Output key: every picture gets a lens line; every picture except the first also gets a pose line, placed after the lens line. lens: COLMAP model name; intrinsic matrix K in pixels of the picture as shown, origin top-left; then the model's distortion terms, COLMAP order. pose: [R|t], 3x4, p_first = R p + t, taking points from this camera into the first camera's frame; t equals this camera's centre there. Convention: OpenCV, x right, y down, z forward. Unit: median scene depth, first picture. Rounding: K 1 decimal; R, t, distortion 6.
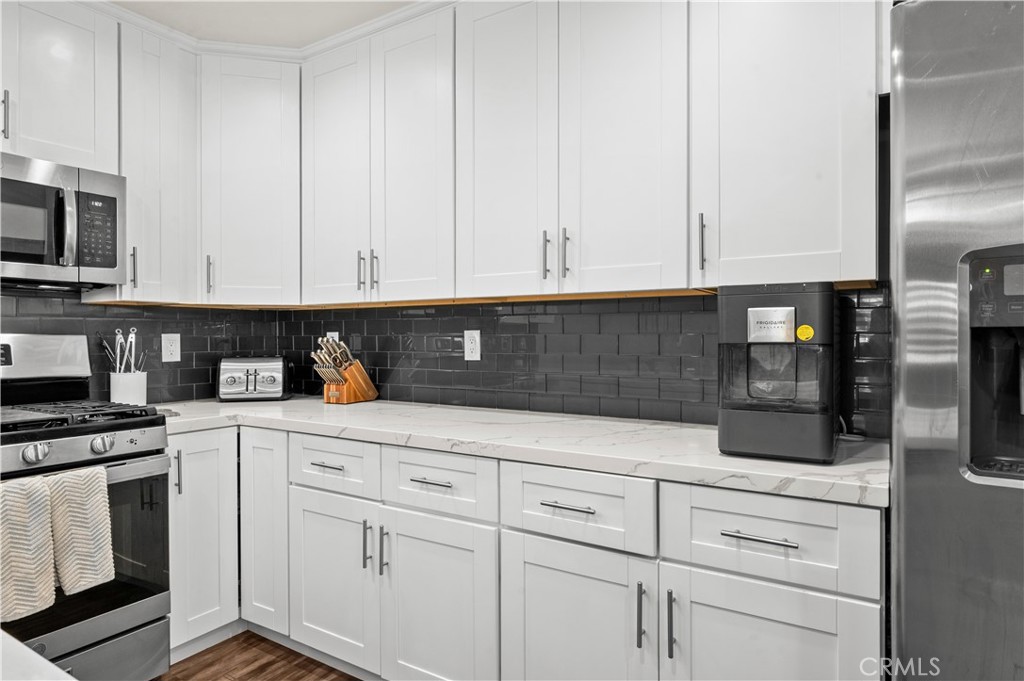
lens RADIAL K [[594.5, 0, 512.0], [0, 594.5, 340.5], [0, 0, 1]] dist [0.001107, -0.000037]
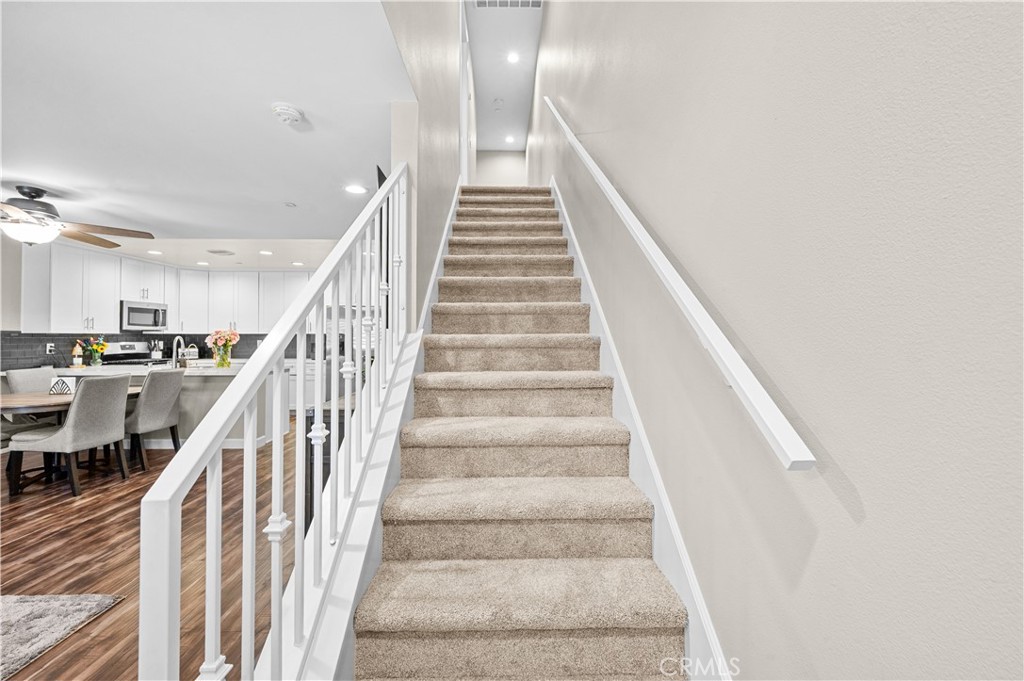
lens RADIAL K [[432.5, 0, 515.2], [0, 432.5, 328.8], [0, 0, 1]] dist [0.000721, -0.000113]
pose [[0.830603, 0.007874, 0.556809, -0.301798], [0.004961, 0.999756, -0.021538, -0.024023], [-0.556843, 0.020652, 0.830361, -2.797993]]
